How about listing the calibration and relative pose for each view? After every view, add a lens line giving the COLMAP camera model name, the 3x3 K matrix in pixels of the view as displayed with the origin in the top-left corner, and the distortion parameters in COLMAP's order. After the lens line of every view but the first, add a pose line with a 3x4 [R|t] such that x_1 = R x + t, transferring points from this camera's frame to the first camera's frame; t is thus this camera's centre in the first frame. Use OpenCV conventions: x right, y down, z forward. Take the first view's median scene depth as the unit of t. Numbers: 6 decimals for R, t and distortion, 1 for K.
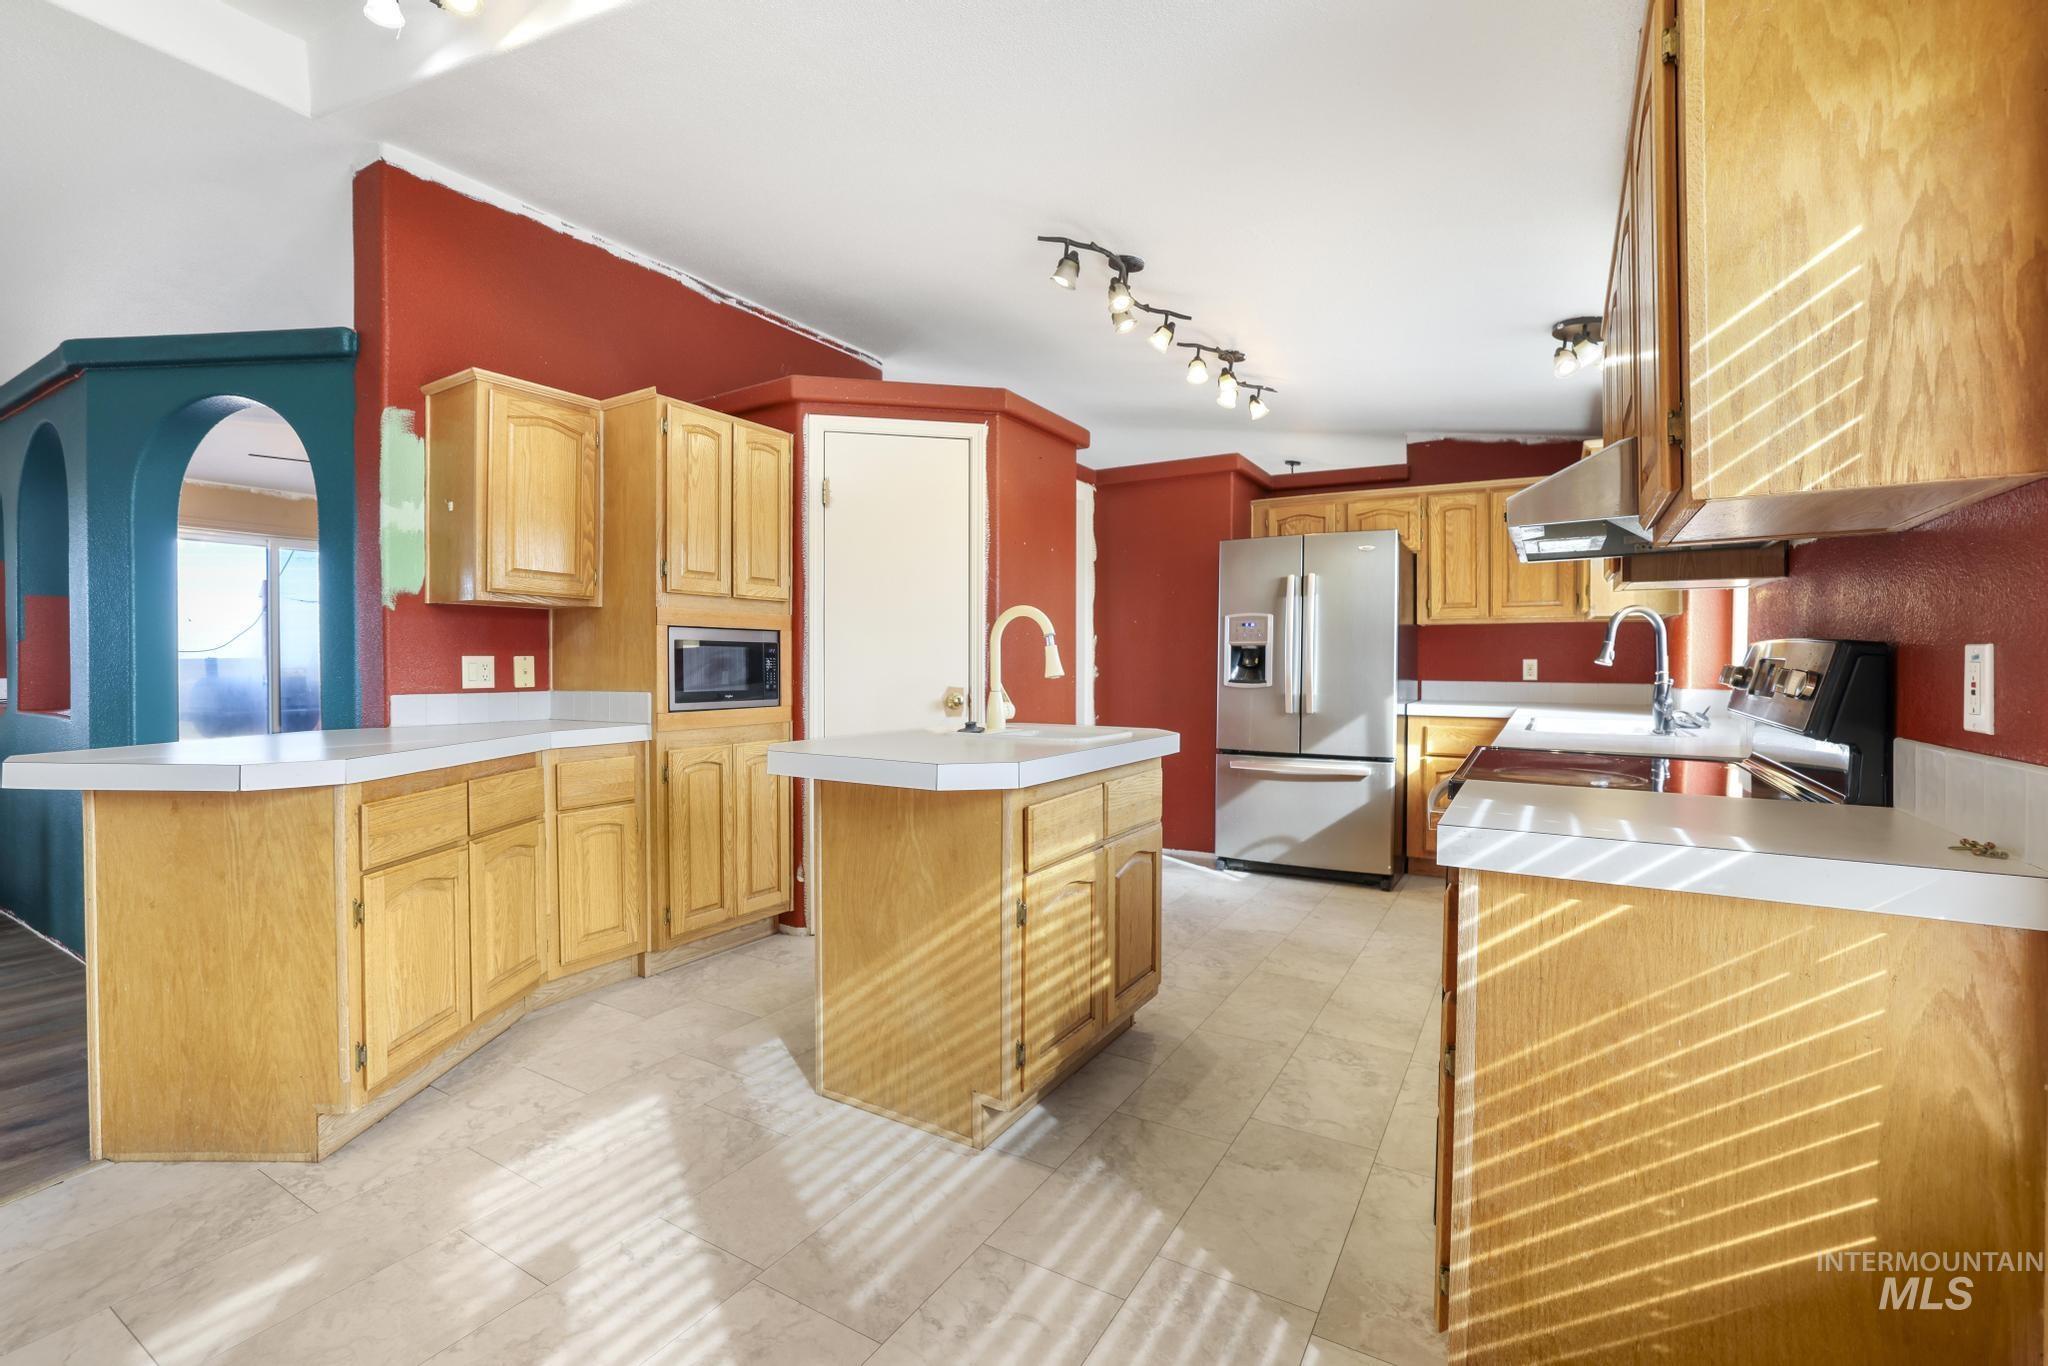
lens RADIAL K [[899.7, 0, 1014.4], [0, 899.7, 671.0], [0, 0, 1]] dist [-0.045836, 0.015426]
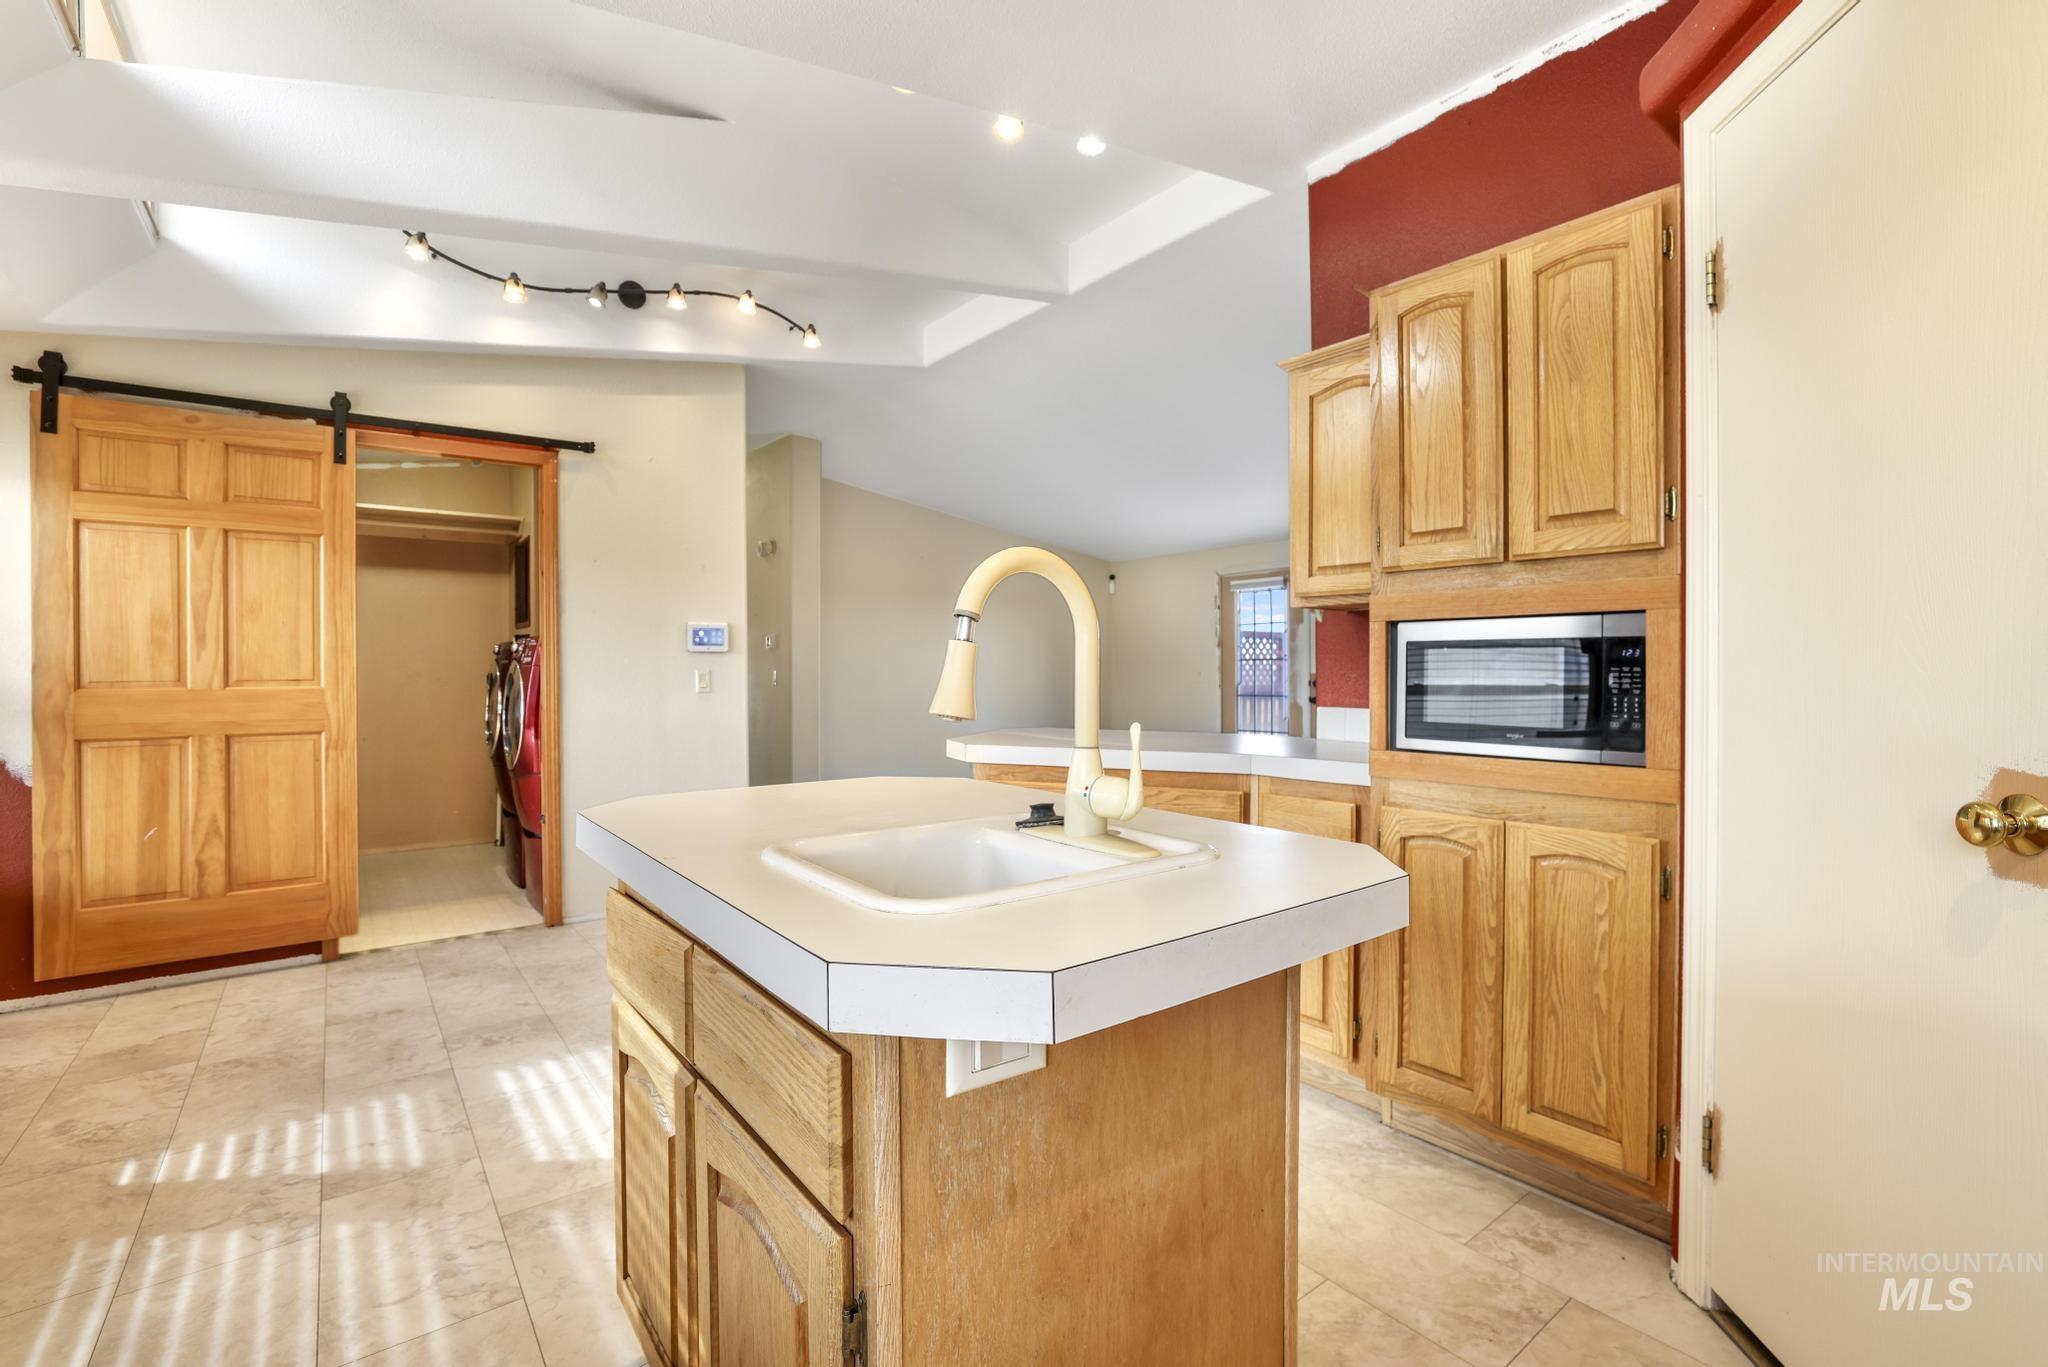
lens RADIAL K [[899.7, 0, 1014.4], [0, 899.7, 671.5], [0, 0, 1]] dist [-0.045836, 0.015426]
pose [[-0.368007, 0.001868, -0.929821, 0.346131], [-0.007251, 0.999962, 0.004879, -0.014315], [0.929795, 0.008538, -0.367979, 0.992586]]
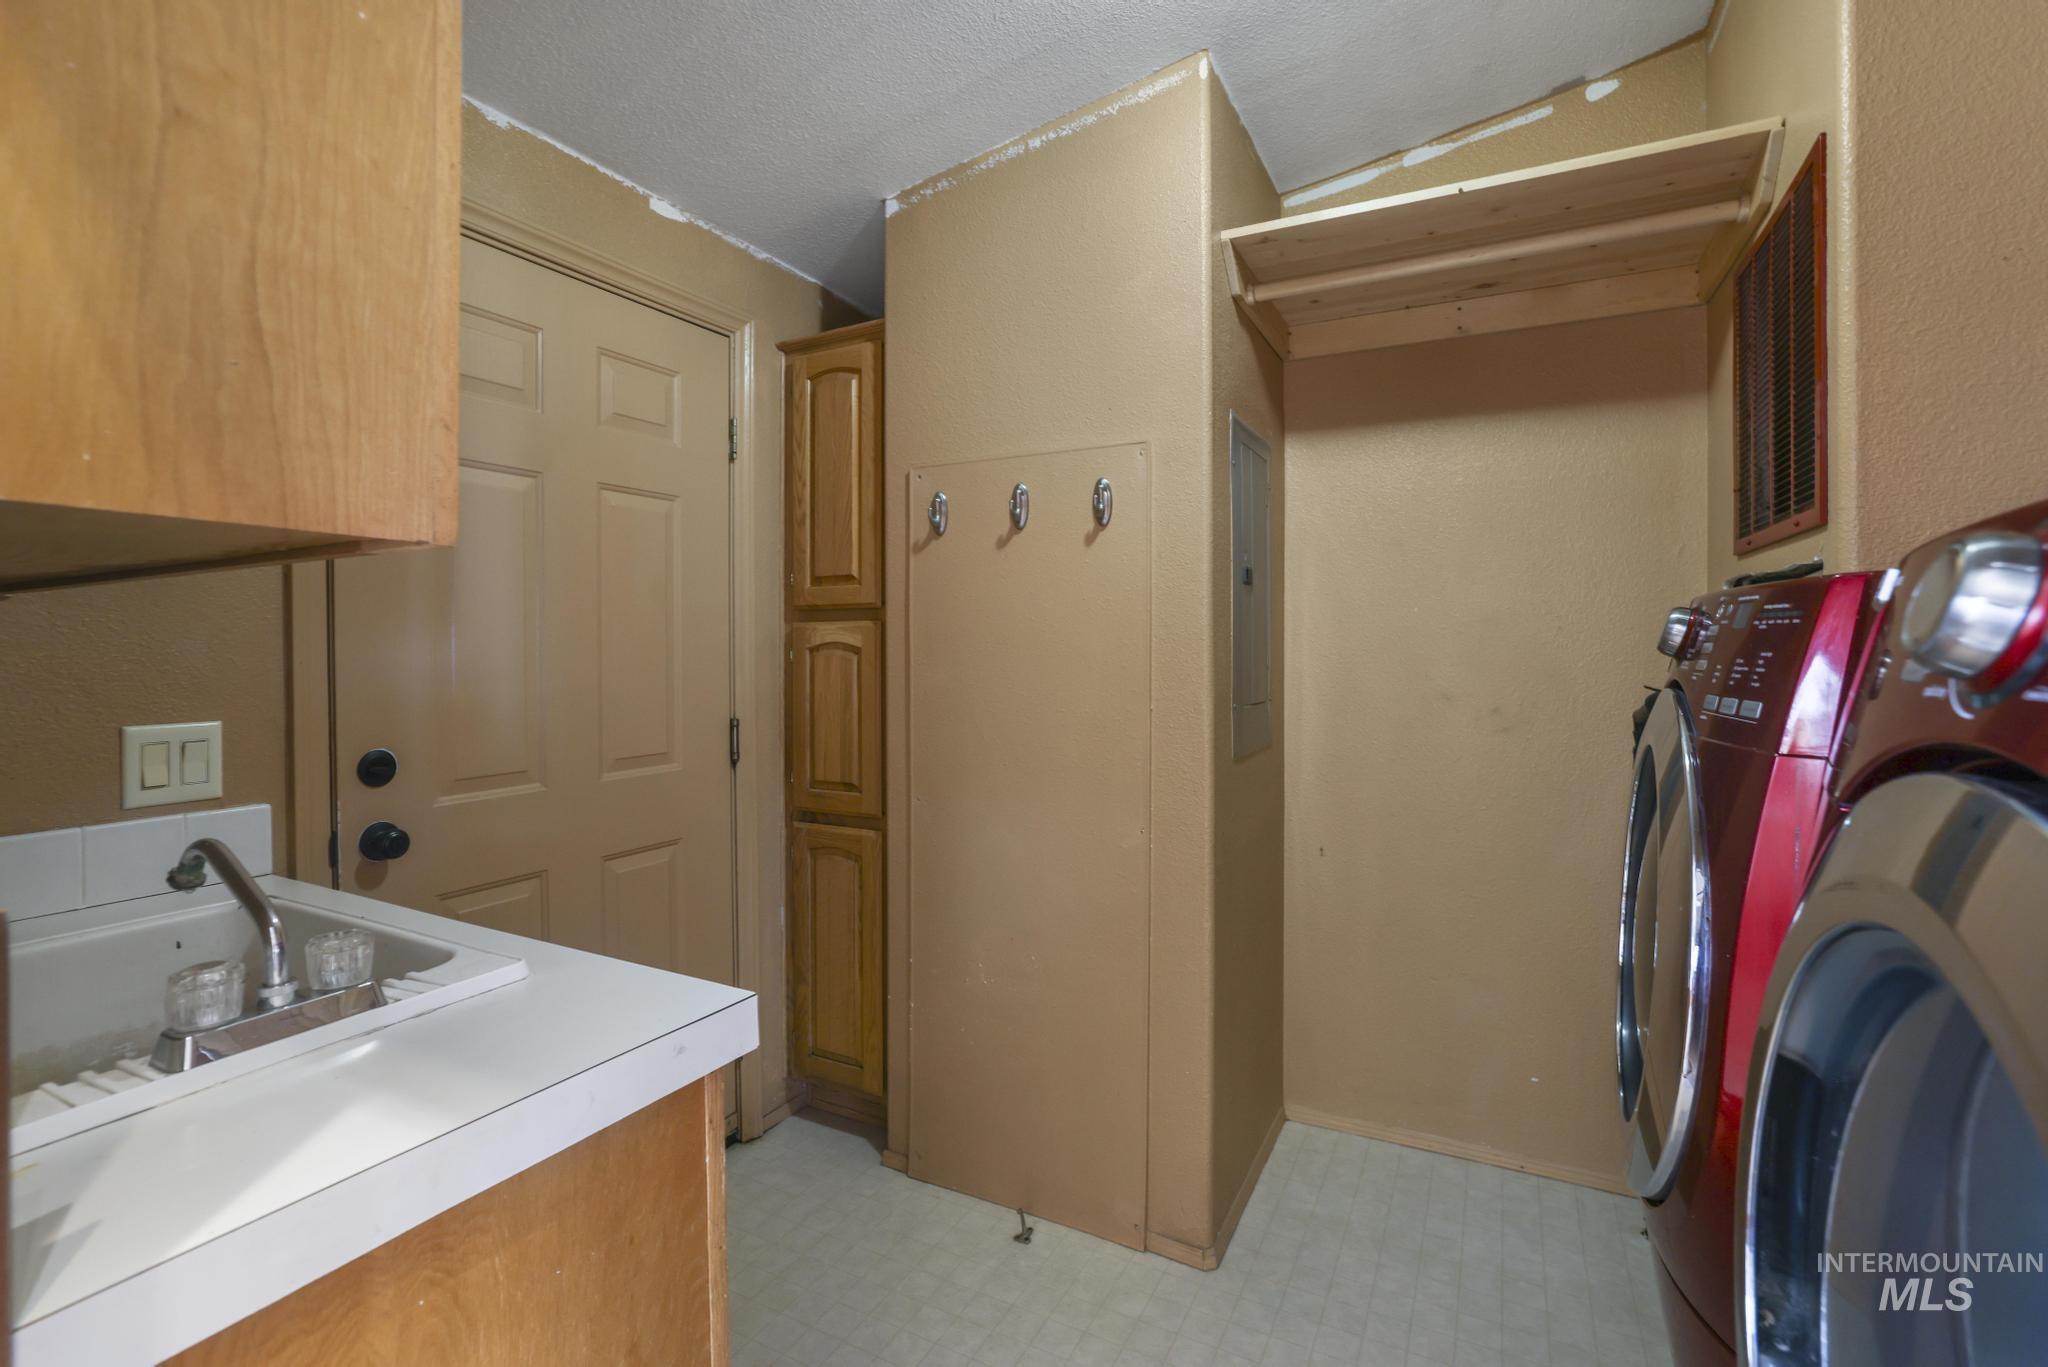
lens RADIAL K [[899.7, 0, 1014.4], [0, 899.7, 671.5], [0, 0, 1]] dist [-0.045836, 0.015426]
pose [[-0.998589, 0.000683, -0.053105, -0.538687], [-0.001361, 0.999260, 0.038448, -0.037970], [0.053092, 0.038466, -0.997848, -0.157033]]
